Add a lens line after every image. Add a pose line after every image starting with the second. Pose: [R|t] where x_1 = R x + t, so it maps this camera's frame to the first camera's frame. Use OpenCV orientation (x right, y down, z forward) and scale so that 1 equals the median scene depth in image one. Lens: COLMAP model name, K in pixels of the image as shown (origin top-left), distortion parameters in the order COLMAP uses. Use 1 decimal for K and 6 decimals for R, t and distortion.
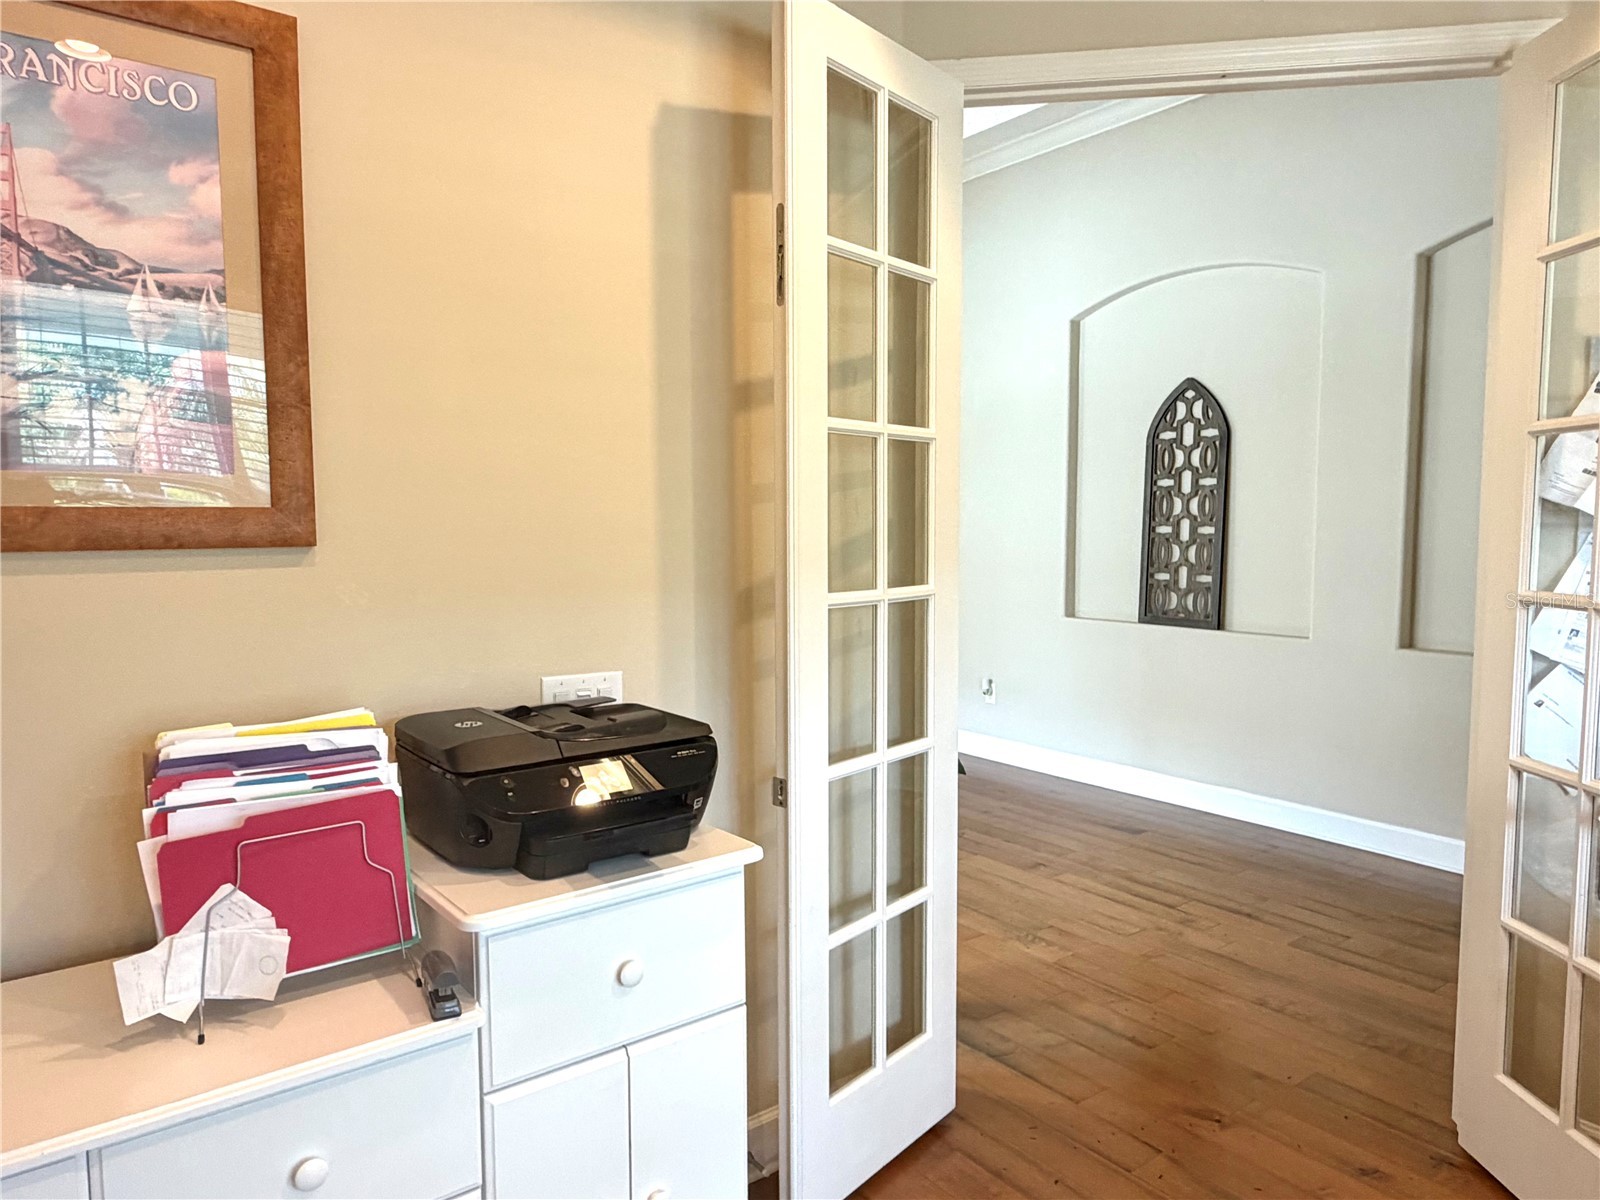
lens RADIAL K [[1039.5, 0, 802.6], [0, 1039.5, 598.2], [0, 0, 1]] dist [-0.012403, 0.005013]
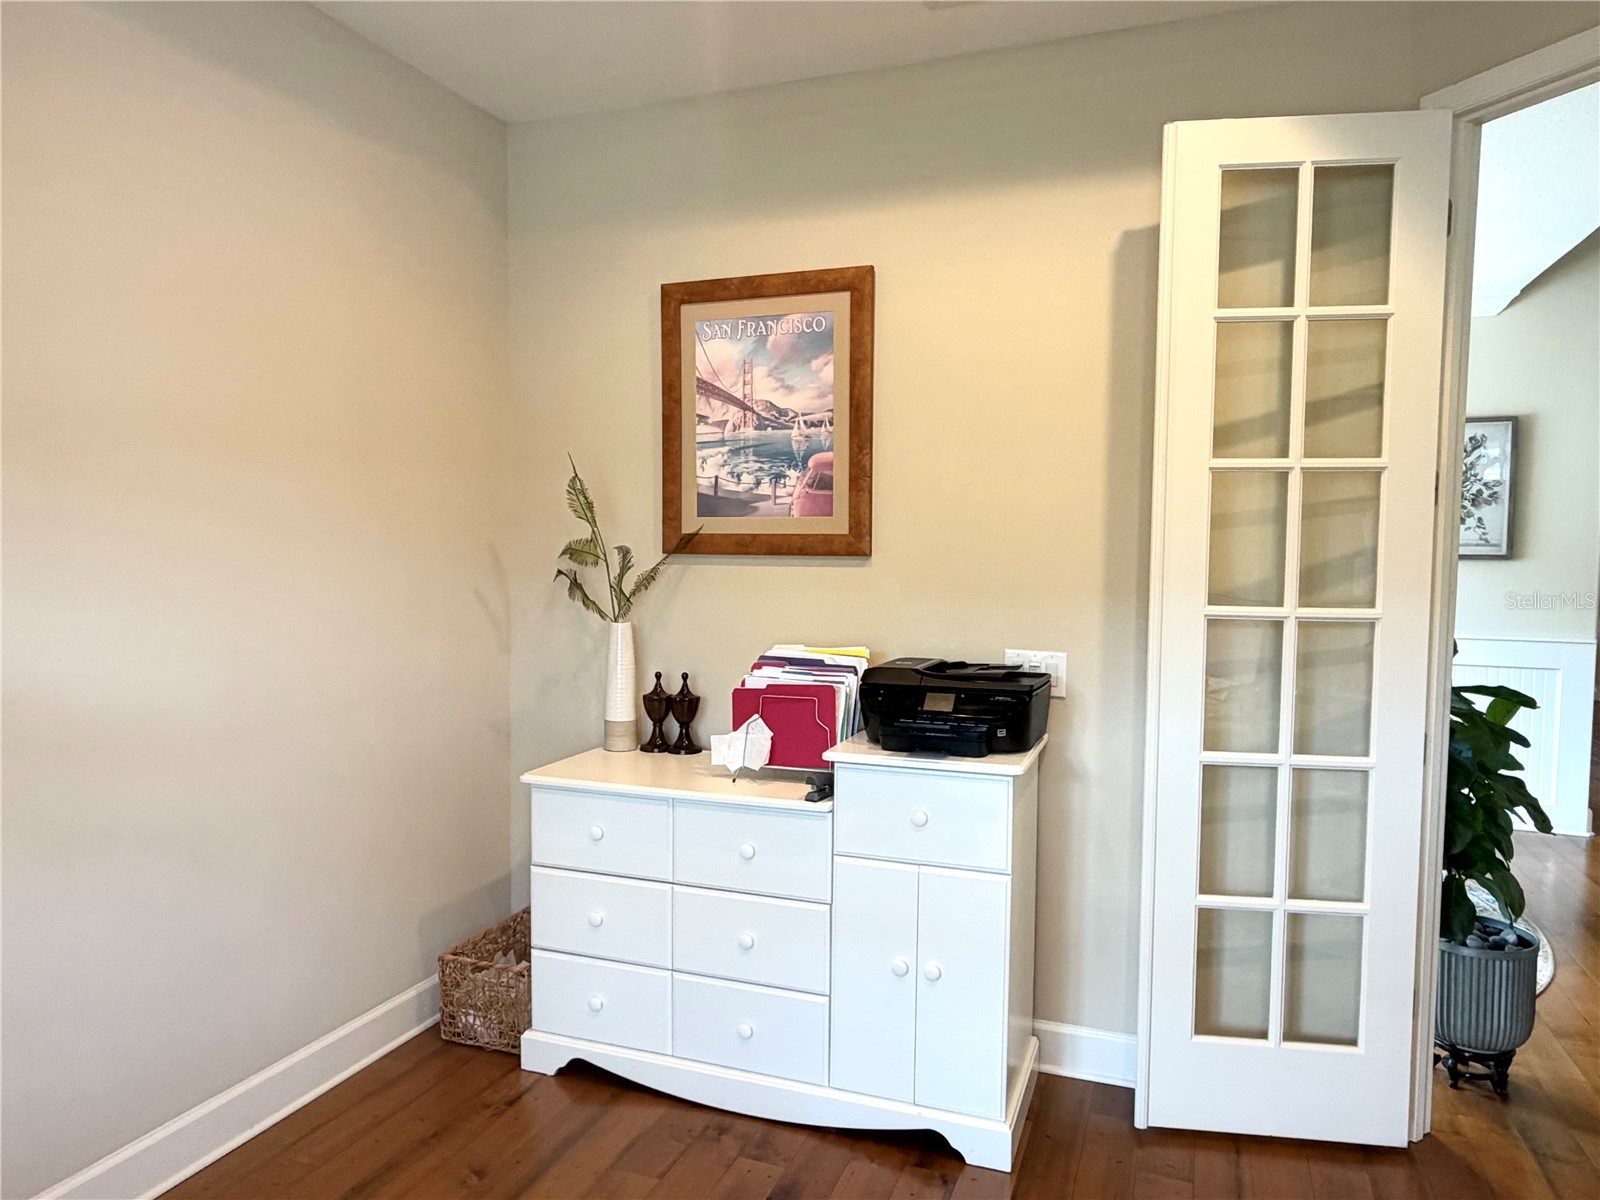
lens RADIAL K [[1039.5, 0, 800.9], [0, 1039.5, 599.5], [0, 0, 1]] dist [-0.012403, 0.005013]
pose [[0.529272, 0.044931, -0.847262, 1.085388], [-0.079566, 0.996825, 0.003158, 0.030304], [0.844713, 0.065742, 0.531167, -0.038967]]
